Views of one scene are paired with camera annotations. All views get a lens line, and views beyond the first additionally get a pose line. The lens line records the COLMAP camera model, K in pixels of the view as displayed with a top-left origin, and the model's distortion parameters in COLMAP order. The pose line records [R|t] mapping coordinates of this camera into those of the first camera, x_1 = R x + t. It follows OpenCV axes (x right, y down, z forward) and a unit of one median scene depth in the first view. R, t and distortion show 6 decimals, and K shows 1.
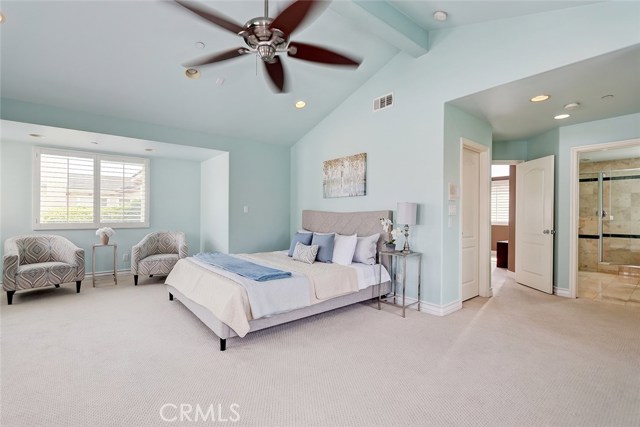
lens RADIAL K [[292.9, 0, 308.2], [0, 292.9, 214.7], [0, 0, 1]] dist [0.002871, -0.003093]
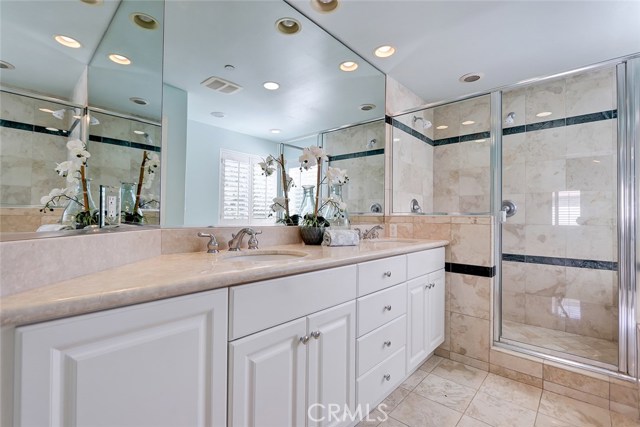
lens RADIAL K [[292.9, 0, 318.0], [0, 292.9, 215.0], [0, 0, 1]] dist [0.002871, -0.003093]
pose [[0.985907, 0.007197, 0.167137, 0.363128], [-0.005031, 0.999898, -0.013380, 0.007343], [-0.167216, 0.012350, 0.985843, 0.343522]]
